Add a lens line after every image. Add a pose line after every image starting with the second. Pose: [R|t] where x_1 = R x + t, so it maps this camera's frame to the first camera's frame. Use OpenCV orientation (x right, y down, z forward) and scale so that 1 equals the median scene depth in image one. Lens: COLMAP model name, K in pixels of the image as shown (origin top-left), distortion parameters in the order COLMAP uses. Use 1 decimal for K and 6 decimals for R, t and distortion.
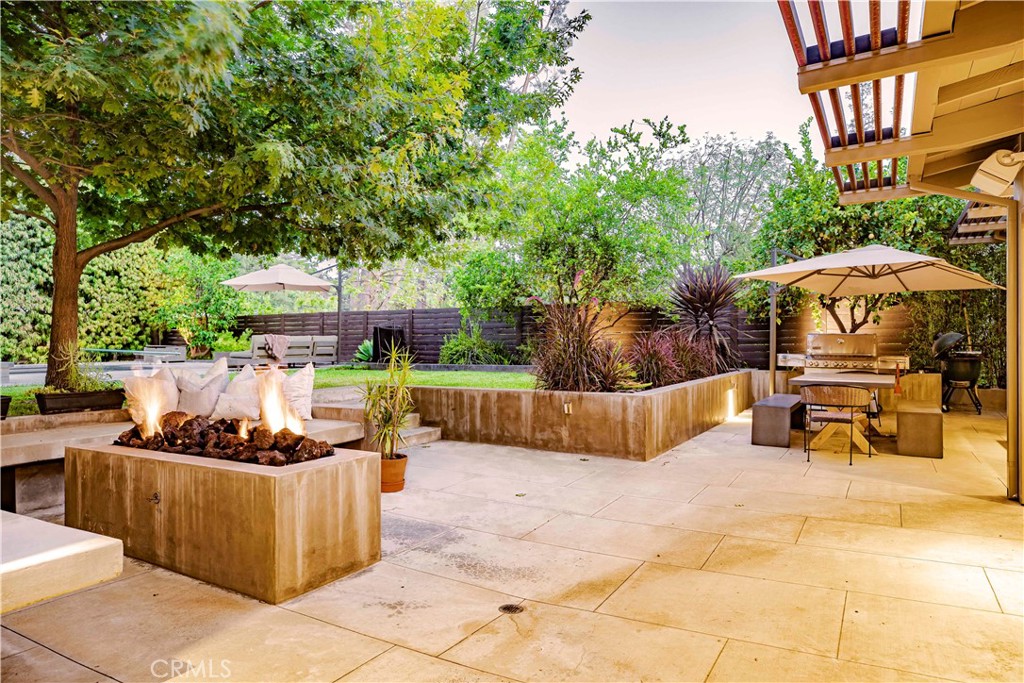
lens RADIAL K [[668.1, 0, 512.0], [0, 668.1, 341.5], [0, 0, 1]] dist [0.001037, 0.024812]
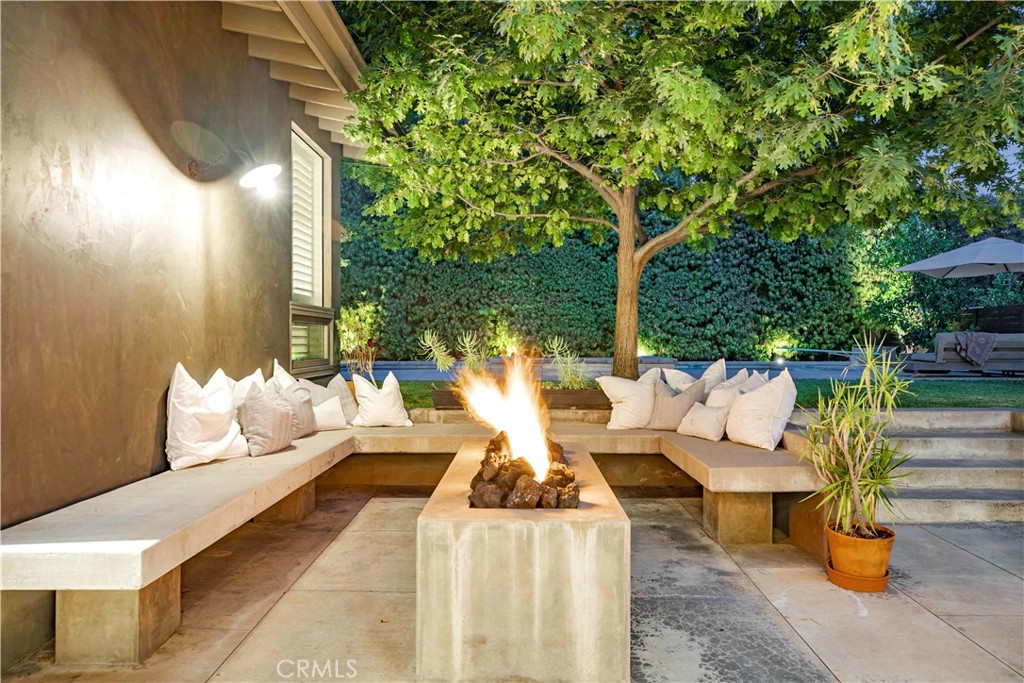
lens RADIAL K [[688.7, 0, 504.2], [0, 688.7, 338.2], [0, 0, 1]] dist [0.004319, 0.006130]
pose [[0.478151, 0.000182, -0.878277, 0.064576], [-0.003844, 0.999991, -0.001886, 0.000336], [0.878269, 0.004278, 0.478148, 0.128576]]
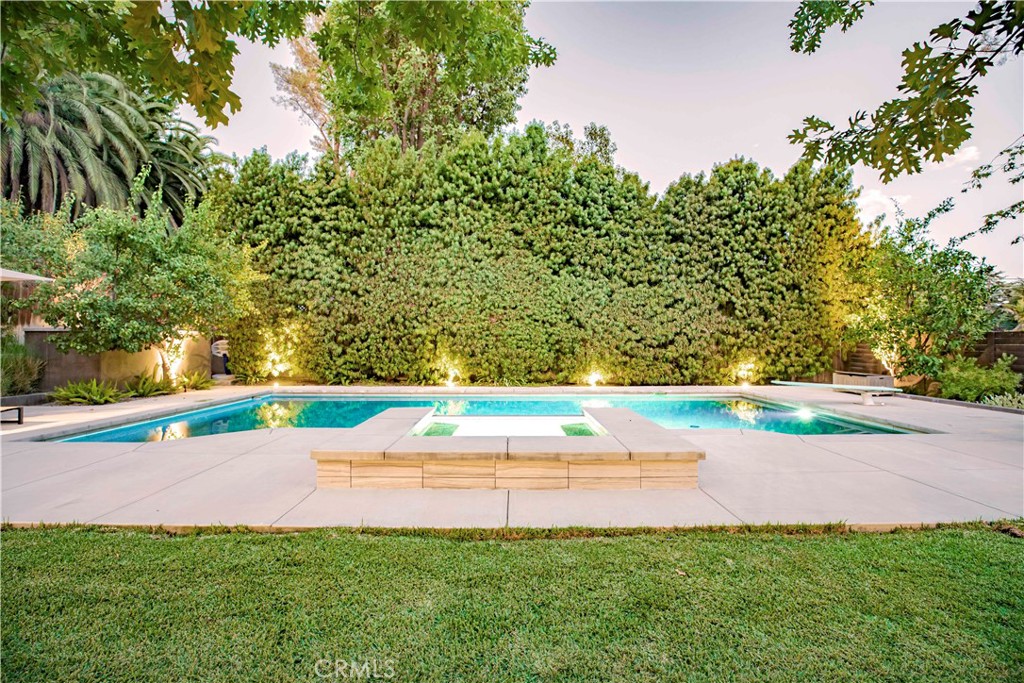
lens RADIAL K [[468.5, 0, 512.0], [0, 468.5, 341.5], [0, 0, 1]] dist [-0.043838, 0.013363]
pose [[0.508306, 0.002009, -0.861174, -0.280786], [-0.005629, 0.999984, -0.000990, -0.029278], [0.861158, 0.005351, 0.508309, 0.400029]]
